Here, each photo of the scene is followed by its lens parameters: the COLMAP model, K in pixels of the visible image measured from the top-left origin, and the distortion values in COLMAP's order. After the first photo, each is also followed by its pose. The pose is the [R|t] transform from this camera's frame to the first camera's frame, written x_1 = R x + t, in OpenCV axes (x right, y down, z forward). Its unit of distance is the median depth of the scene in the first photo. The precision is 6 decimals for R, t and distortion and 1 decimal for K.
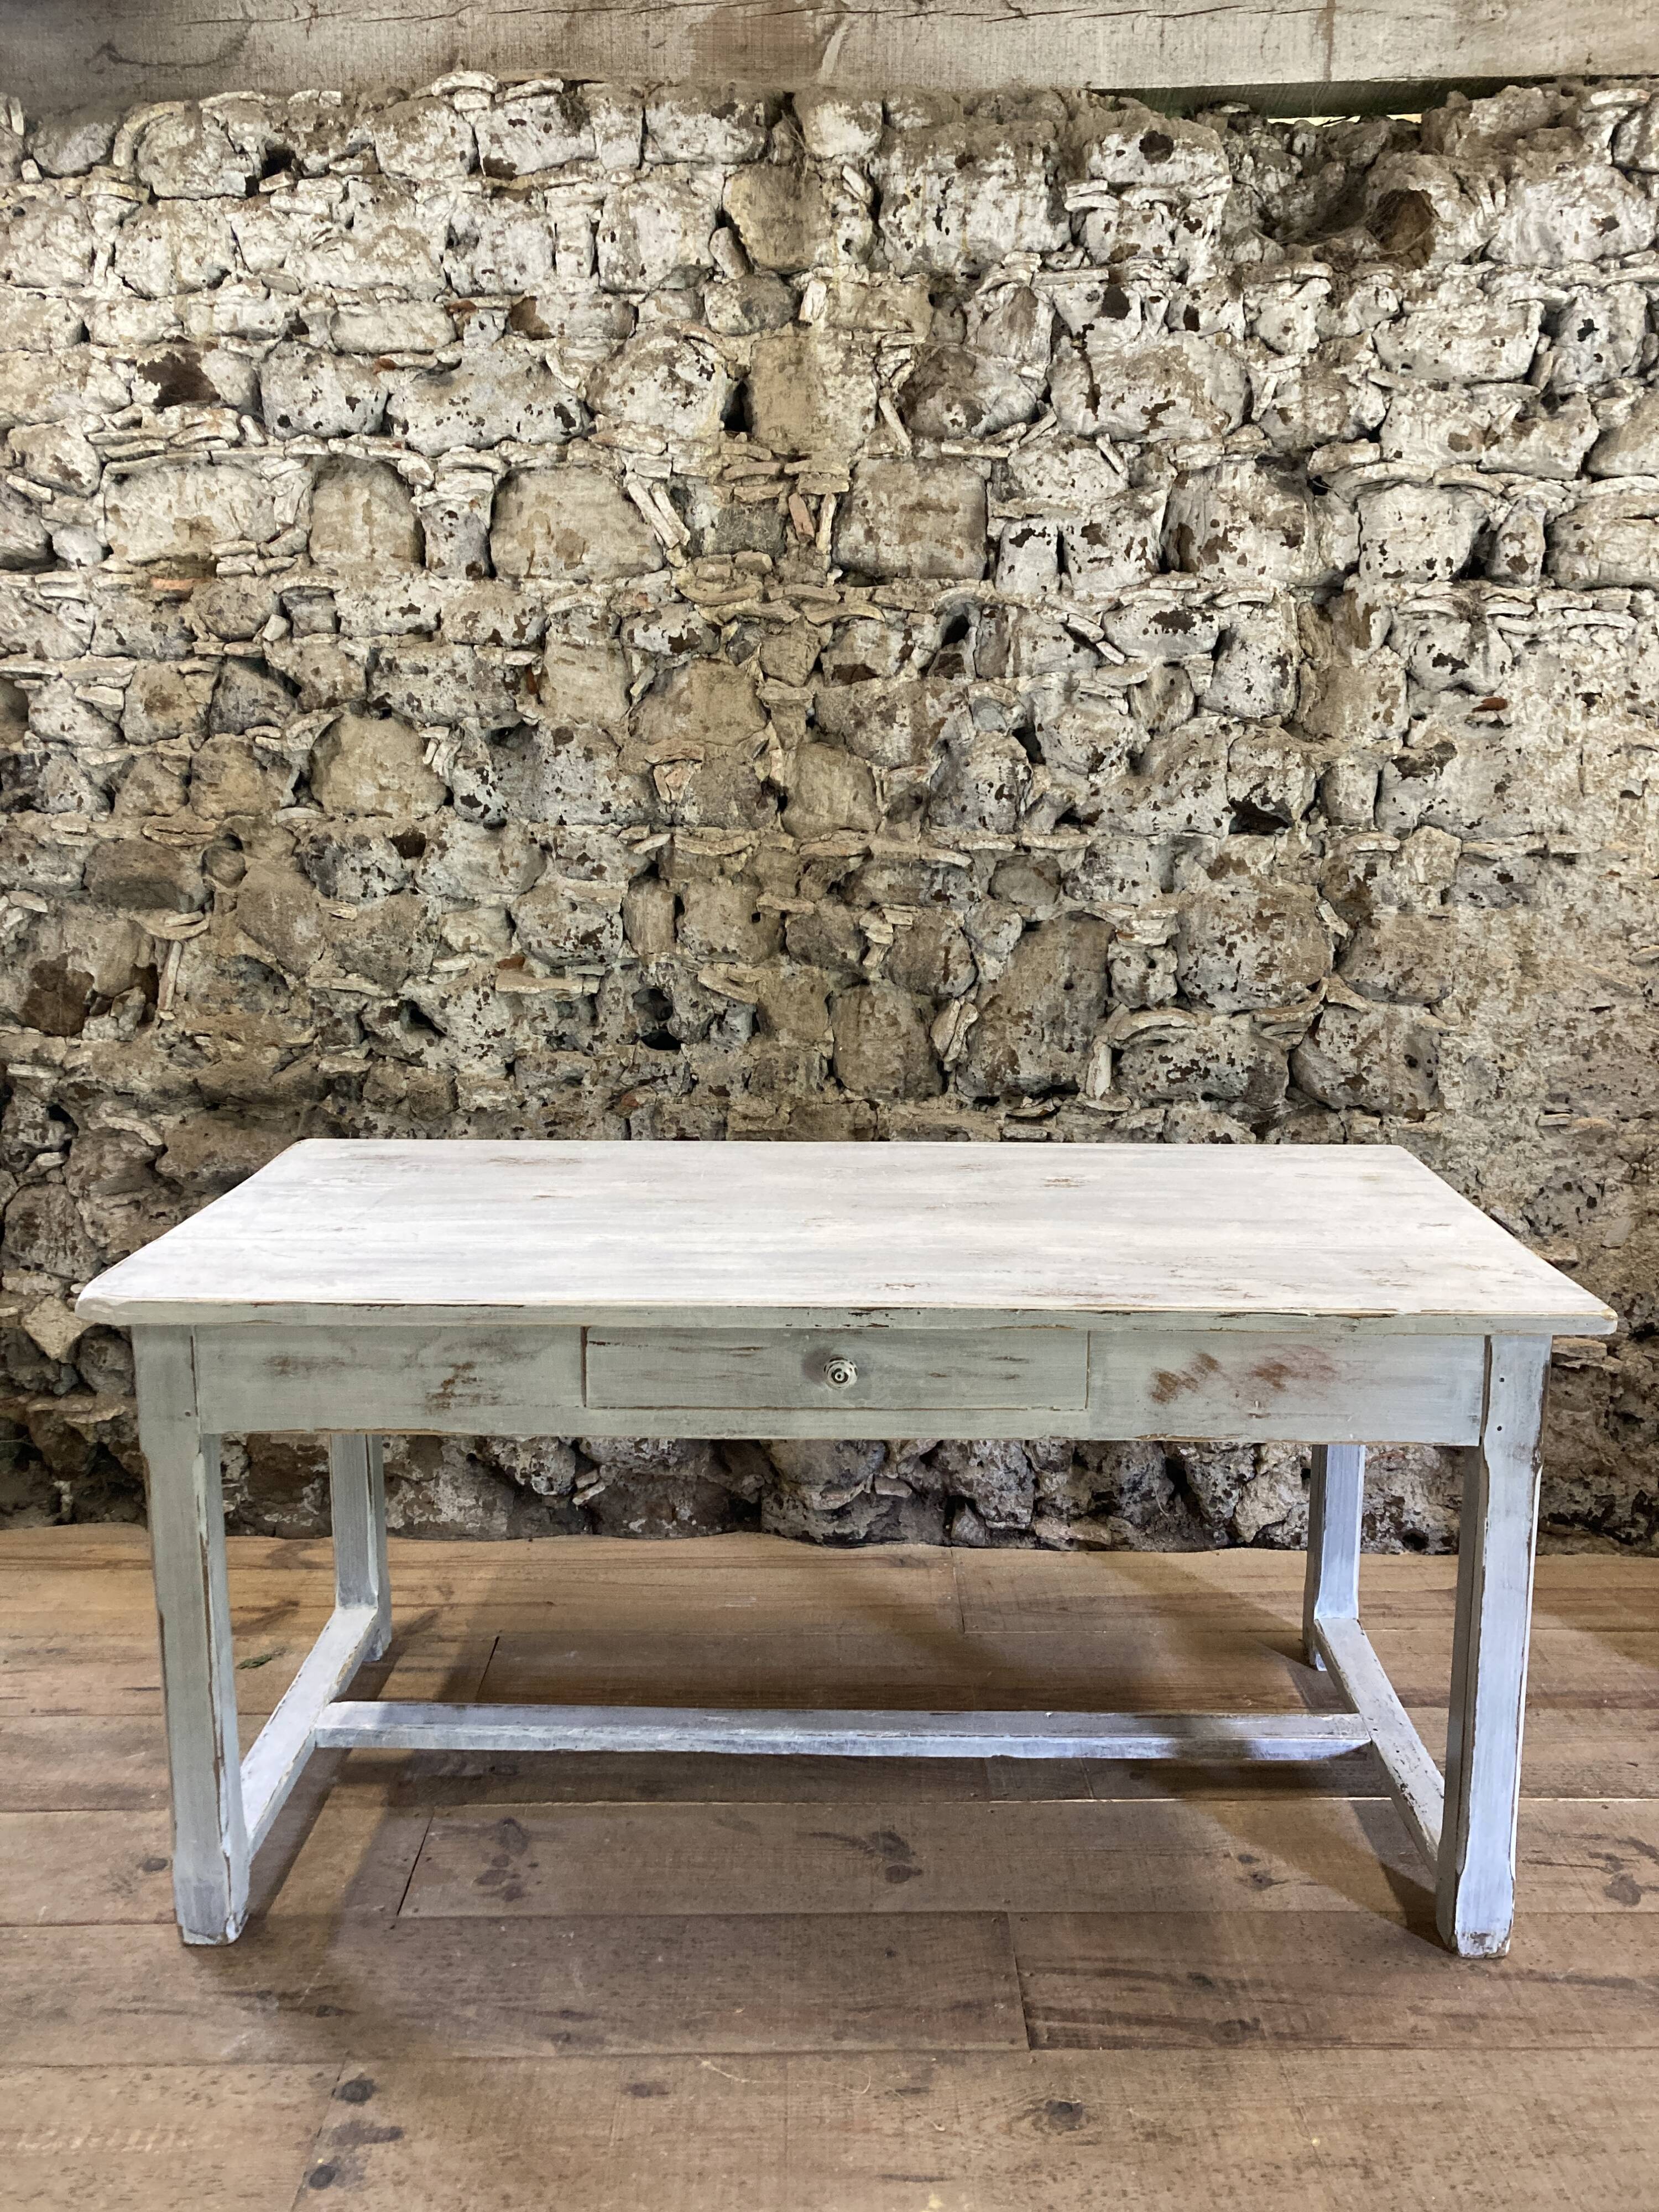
lens RADIAL K [[1811.9, 0, 835.7], [0, 1811.9, 1098.9], [0, 0, 1]] dist [0.045152, -0.031635]
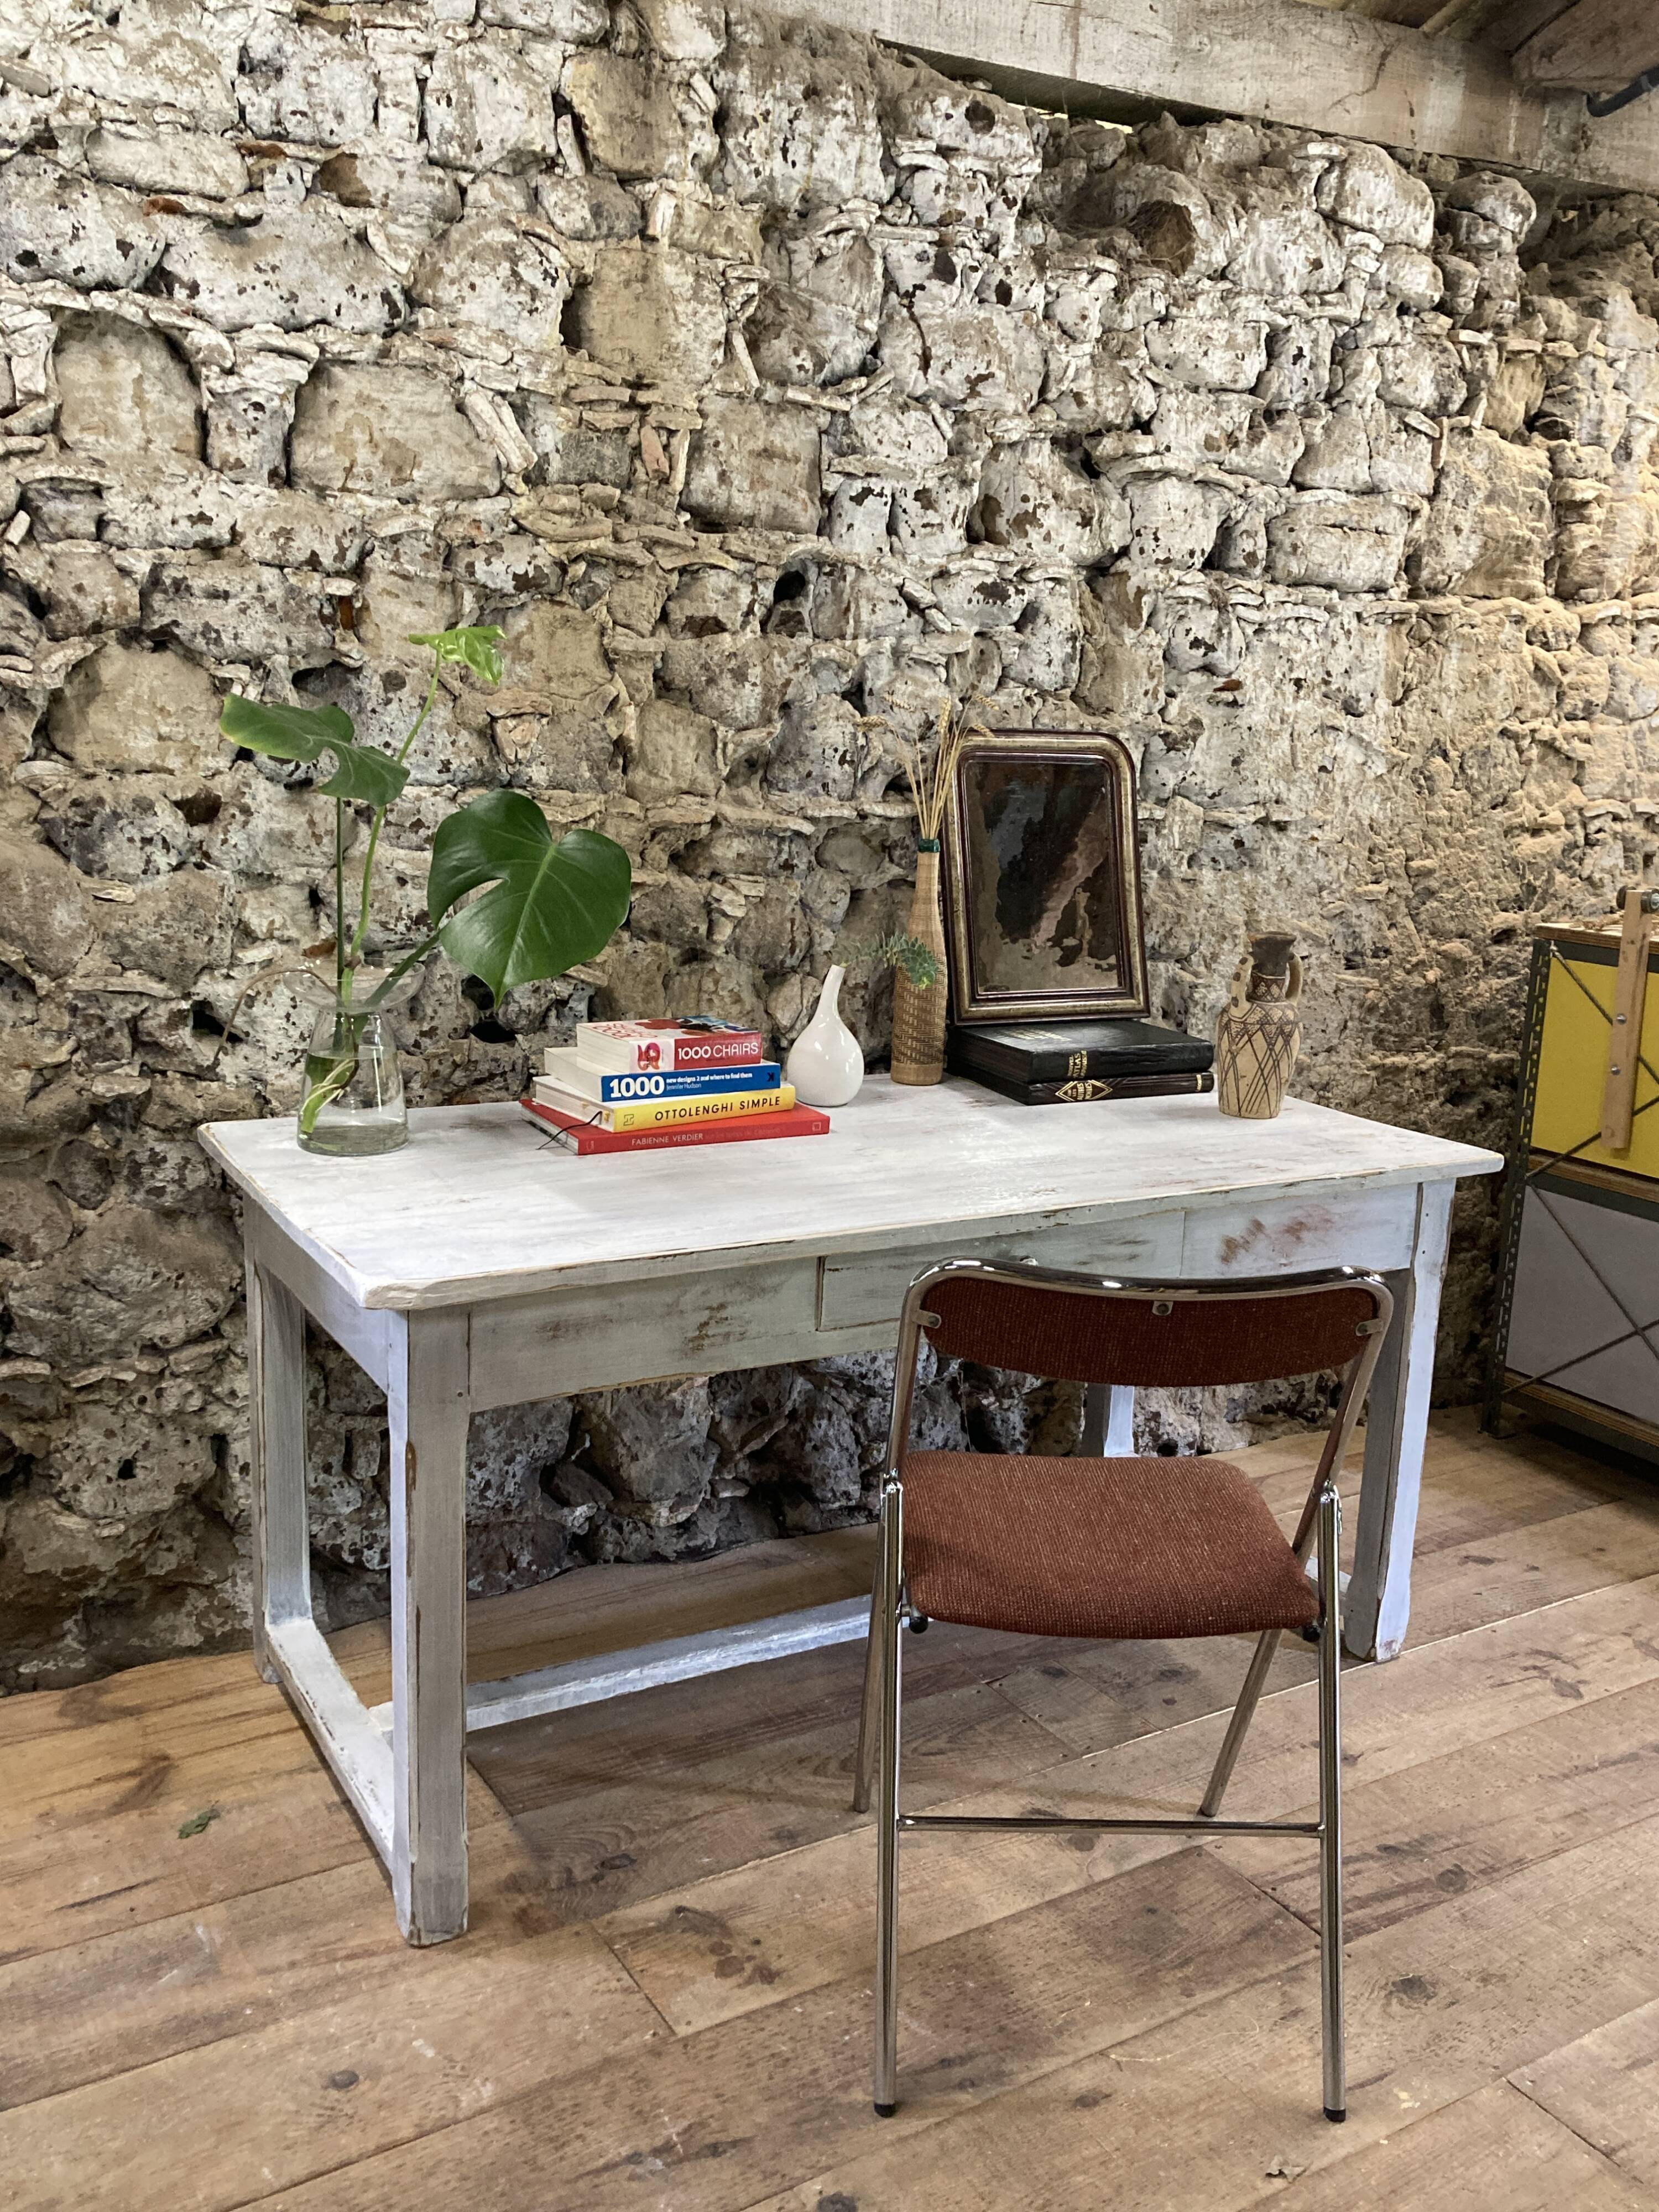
lens RADIAL K [[1931.3, 0, 847.4], [0, 1931.3, 1107.3], [0, 0, 1]] dist [0.044784, -0.031667]
pose [[0.855071, -0.076178, 0.512884, -0.449305], [0.062829, 0.997082, 0.043347, -0.026826], [-0.514690, -0.004841, 0.857363, 0.109756]]
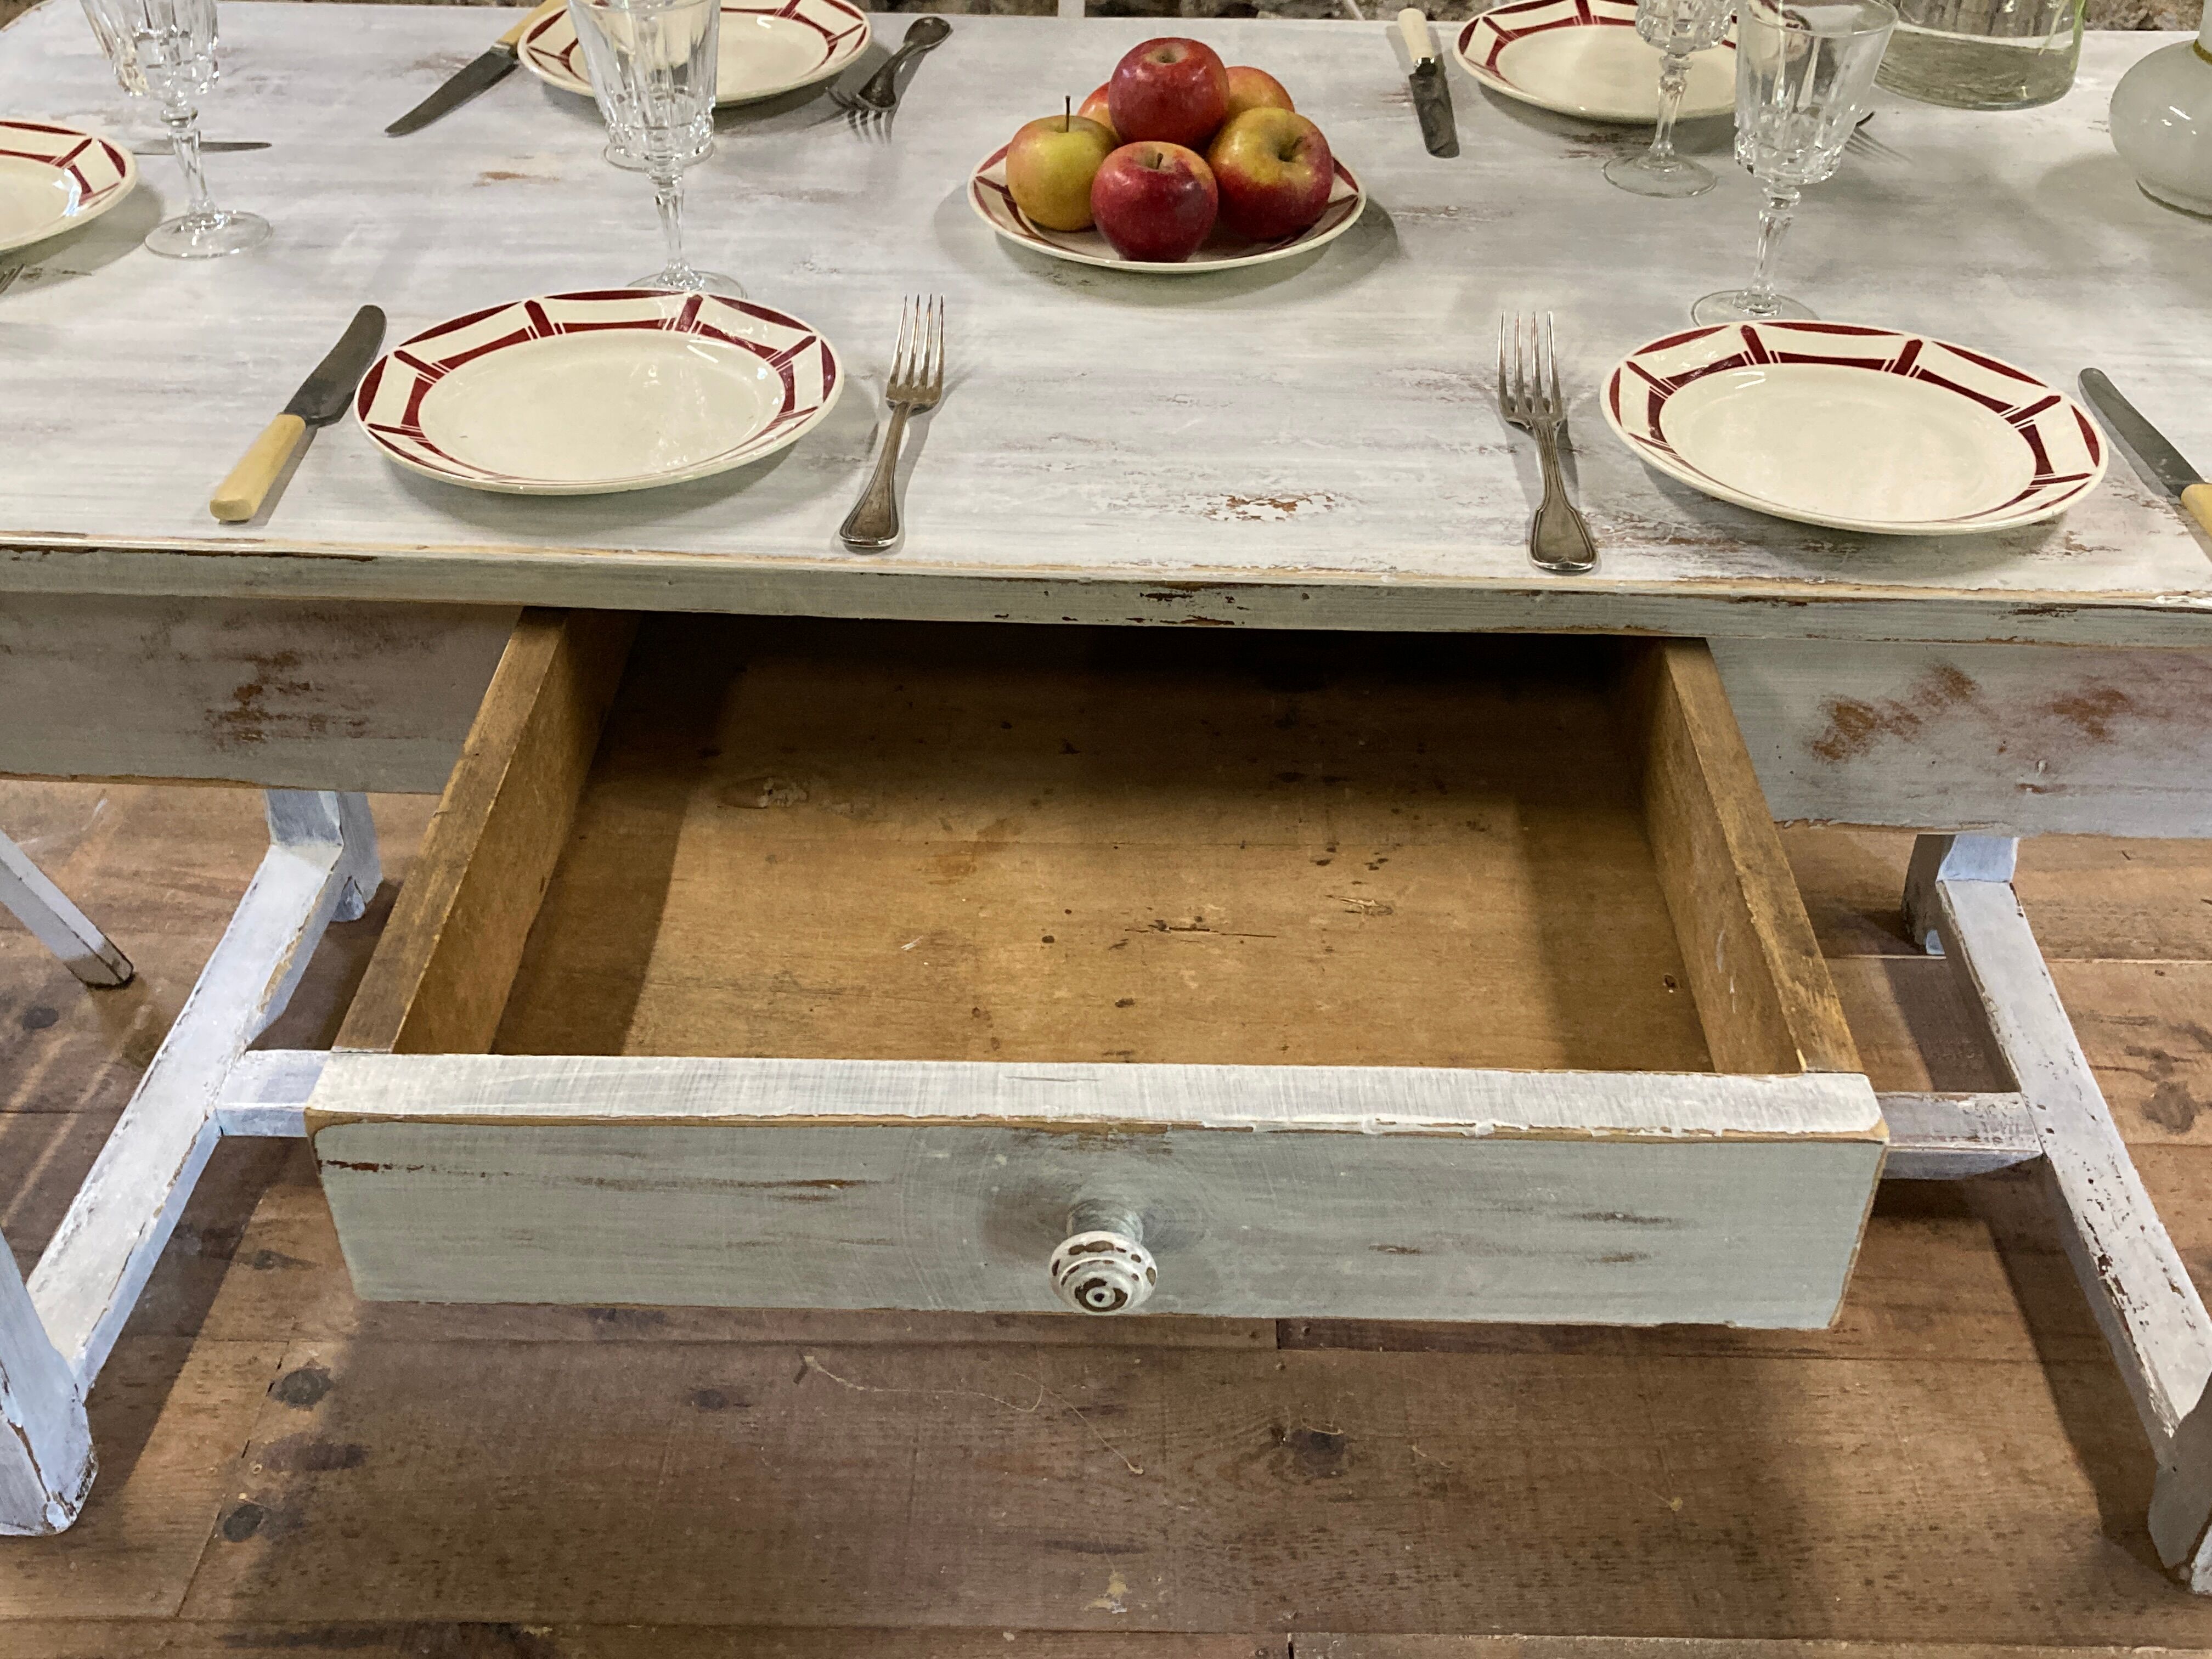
lens RADIAL K [[2254.2, 0, 1133.3], [0, 2254.2, 814.5], [0, 0, 1]] dist [0.016629, 0.000000]
pose [[0.999666, 0.023600, -0.010497, 0.036290], [-0.016830, 0.903448, 0.428367, -0.016927], [0.019592, -0.428048, 0.903544, 0.206602]]
